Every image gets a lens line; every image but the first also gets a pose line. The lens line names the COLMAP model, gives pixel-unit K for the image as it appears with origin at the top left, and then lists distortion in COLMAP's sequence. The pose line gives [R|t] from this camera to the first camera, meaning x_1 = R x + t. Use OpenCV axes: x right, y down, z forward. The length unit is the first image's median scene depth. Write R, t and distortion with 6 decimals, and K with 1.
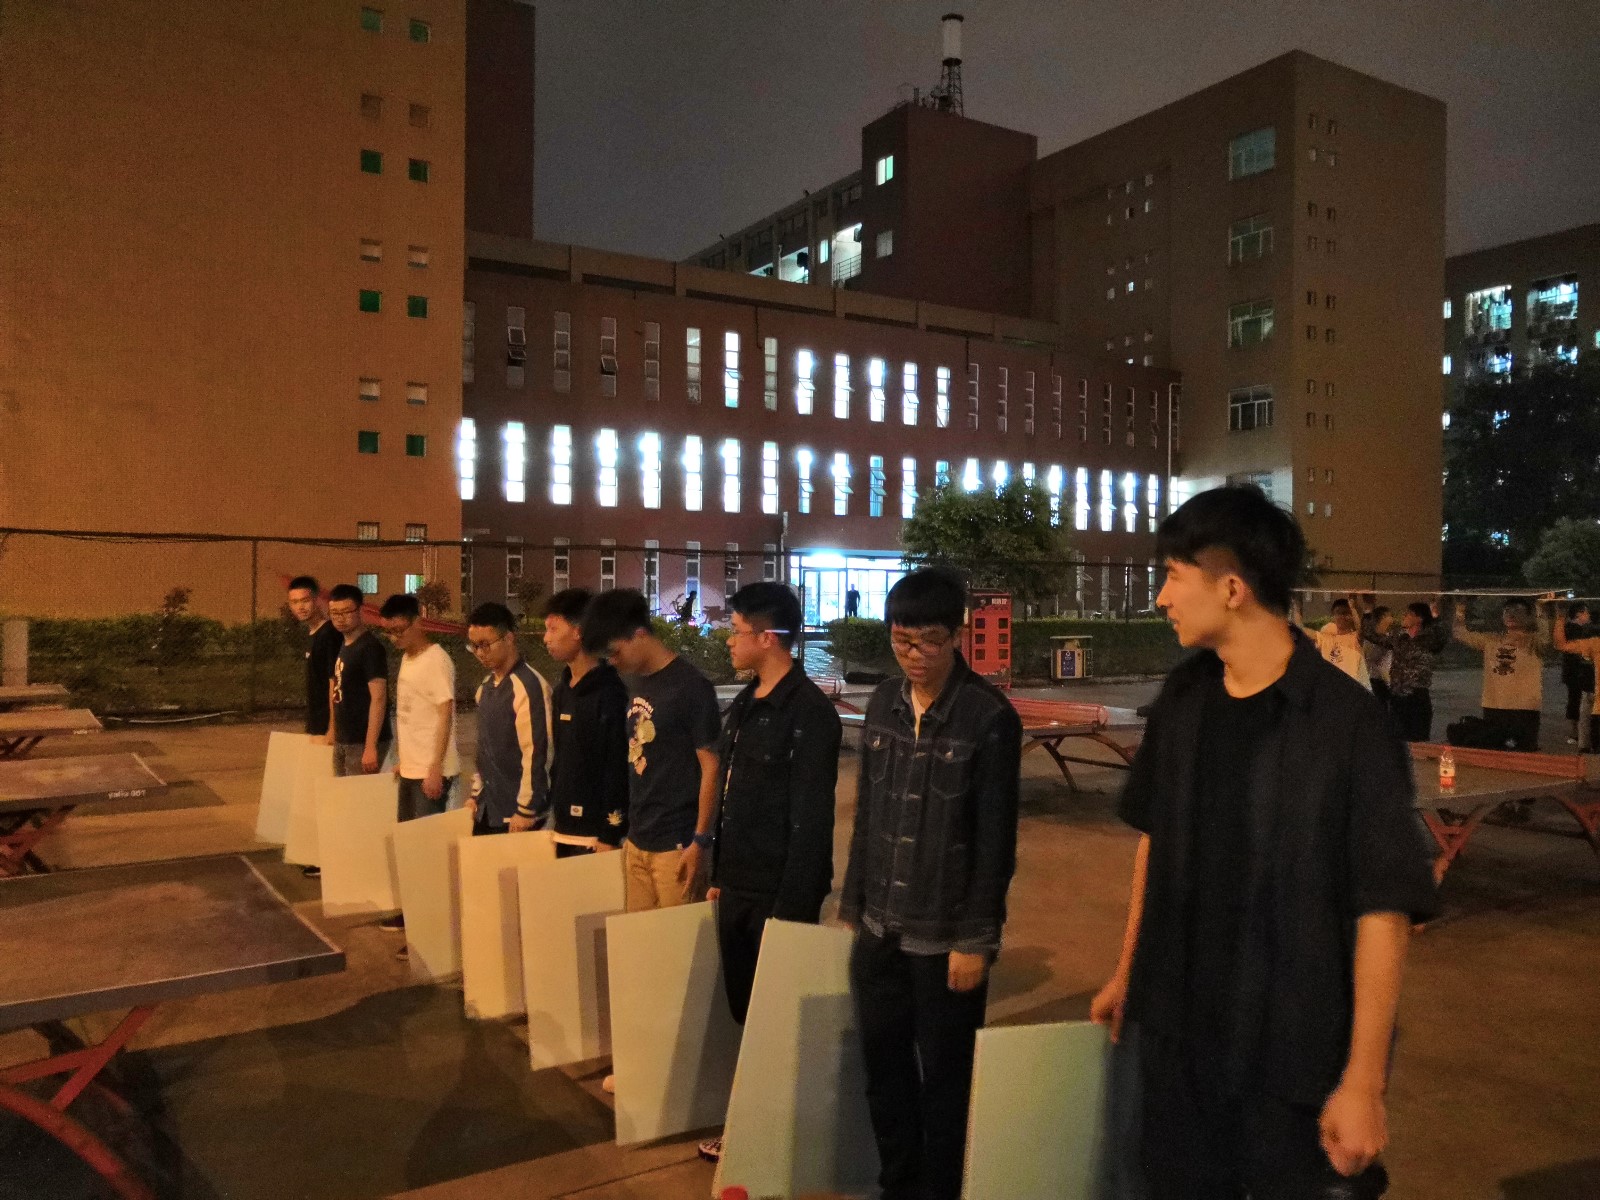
lens RADIAL K [[1263.1, 0, 803.0], [0, 1263.1, 599.4], [0, 0, 1]] dist [0.001299, -0.013057]
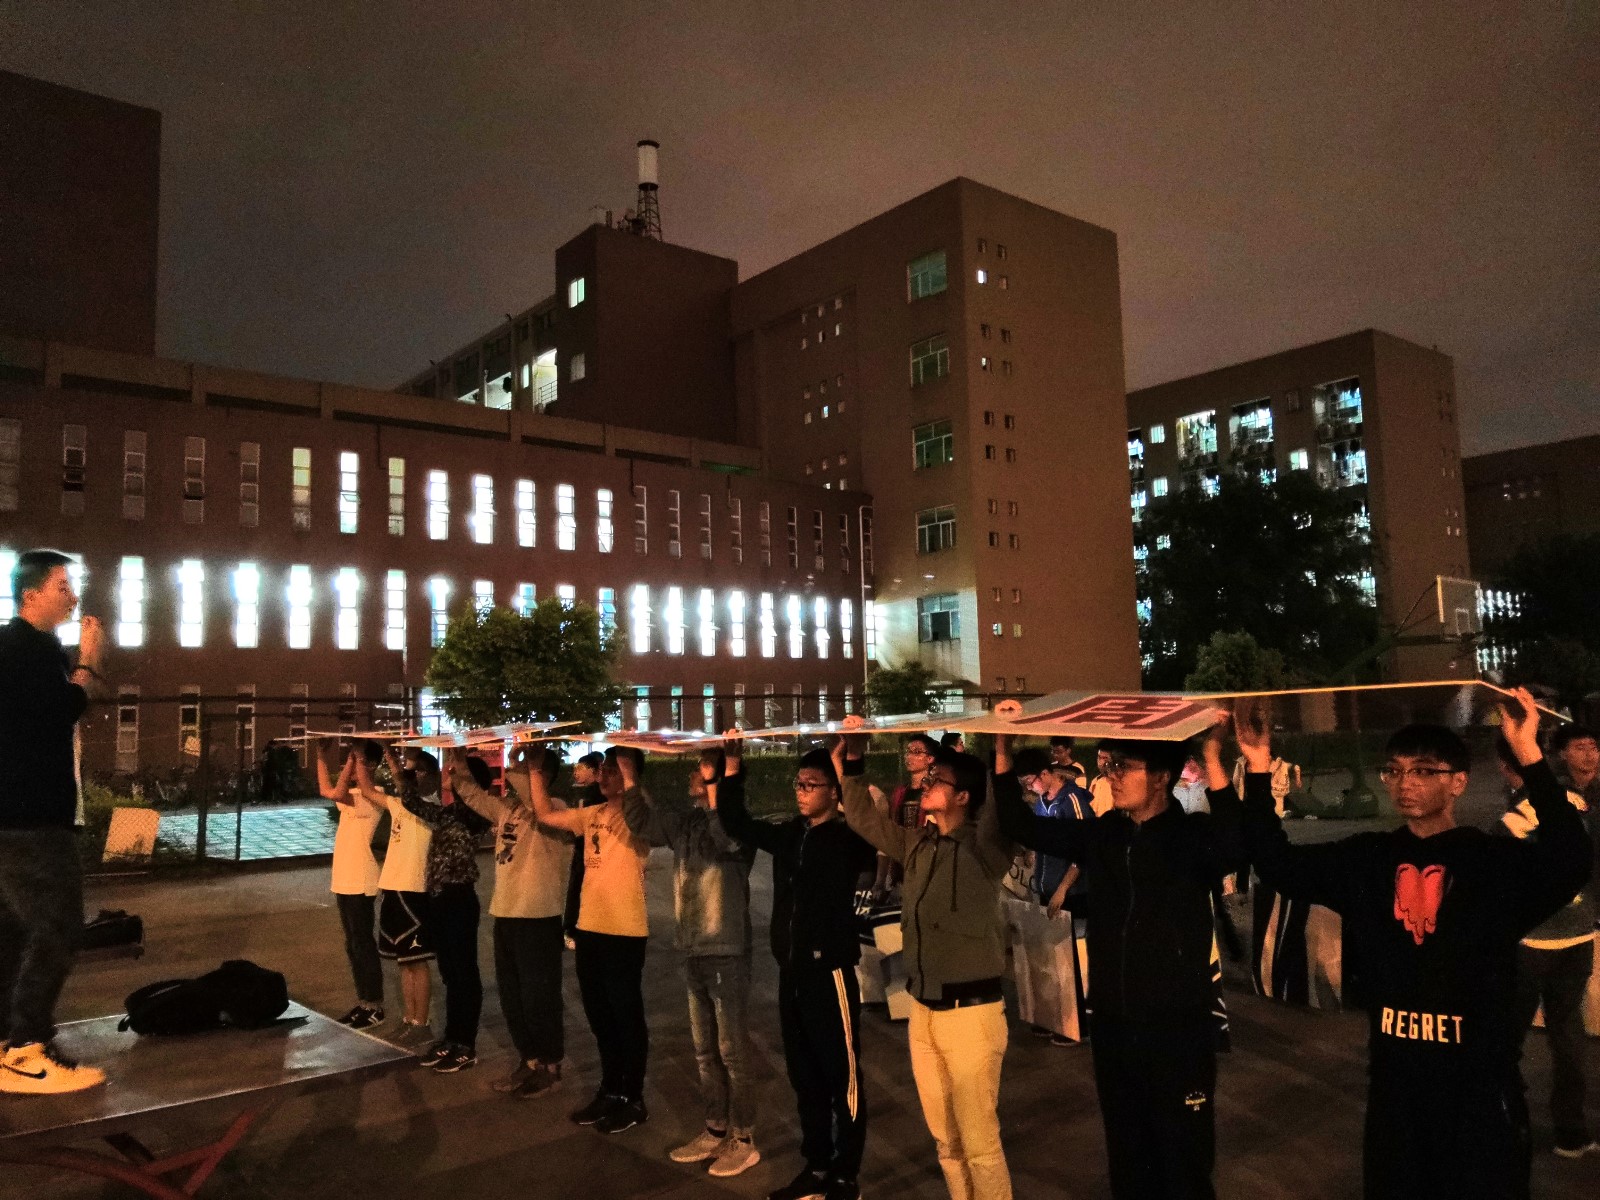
lens RADIAL K [[1263.1, 0, 804.5], [0, 1263.1, 601.9], [0, 0, 1]] dist [0.001299, -0.013057]
pose [[0.989904, -0.021863, 0.140041, 0.118328], [0.036148, 0.994301, -0.100293, -0.000940], [-0.137051, 0.104342, 0.985053, 0.058301]]
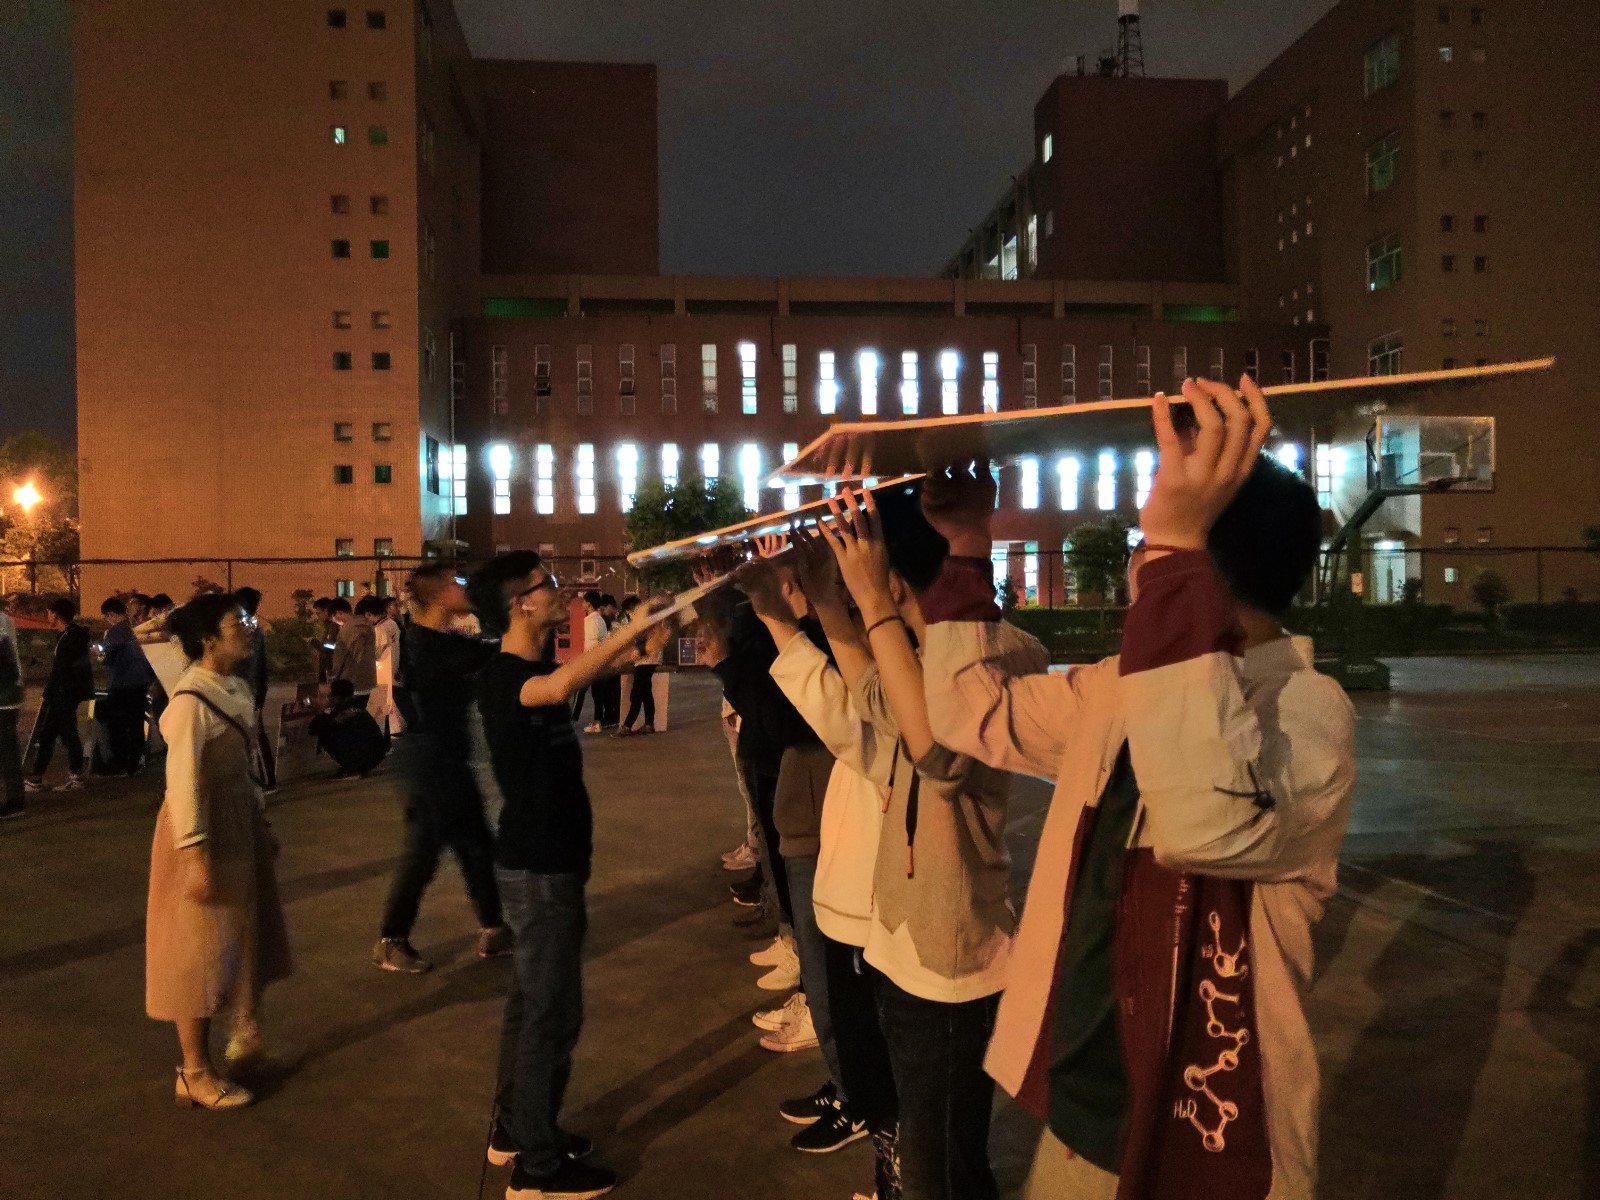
lens RADIAL K [[1263.1, 0, 797.3], [0, 1263.1, 600.7], [0, 0, 1]] dist [0.001299, -0.013057]
pose [[0.900489, -0.018164, -0.434500, 0.375274], [0.020246, 0.999795, 0.000162, 0.005343], [0.434408, -0.008943, 0.900672, 0.046797]]
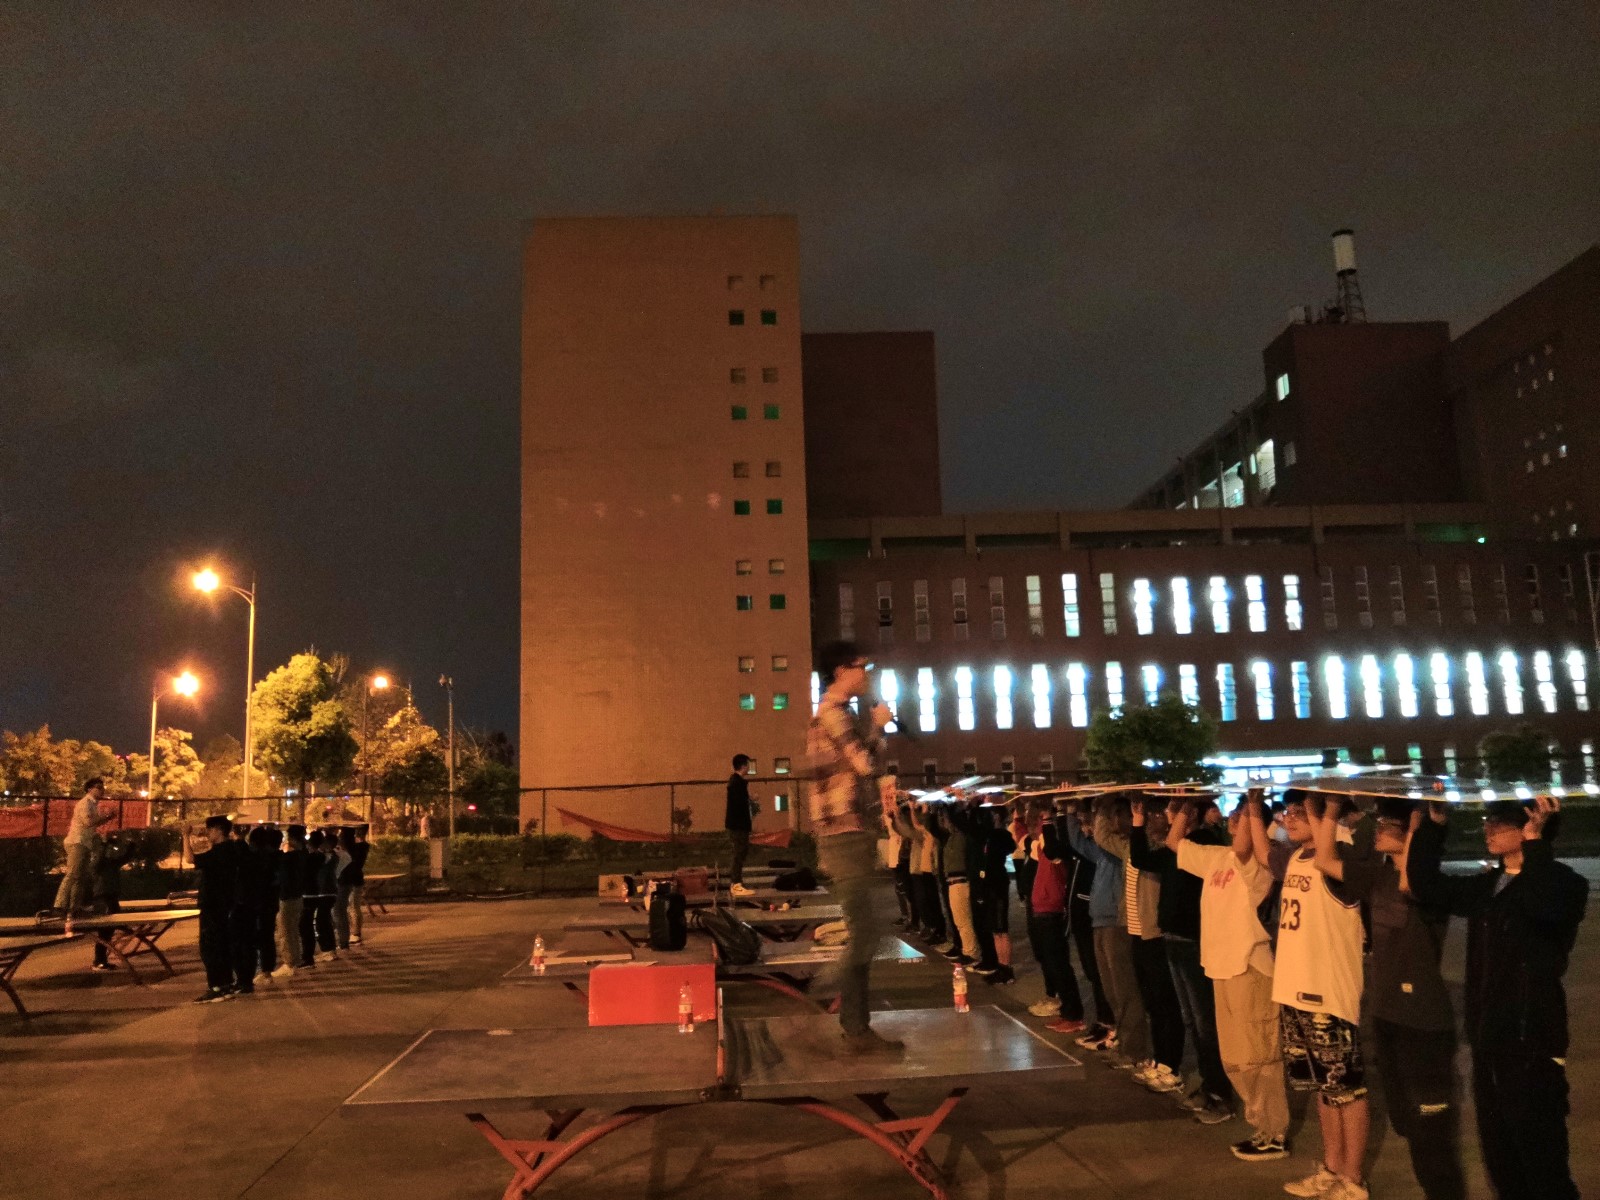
lens RADIAL K [[1263.1, 0, 801.9], [0, 1263.1, 598.6], [0, 0, 1]] dist [0.001299, -0.013057]
pose [[0.869156, -0.117575, -0.480358, 0.248366], [0.039649, 0.984767, -0.169296, 0.000850], [0.492946, 0.128099, 0.860578, -0.116047]]
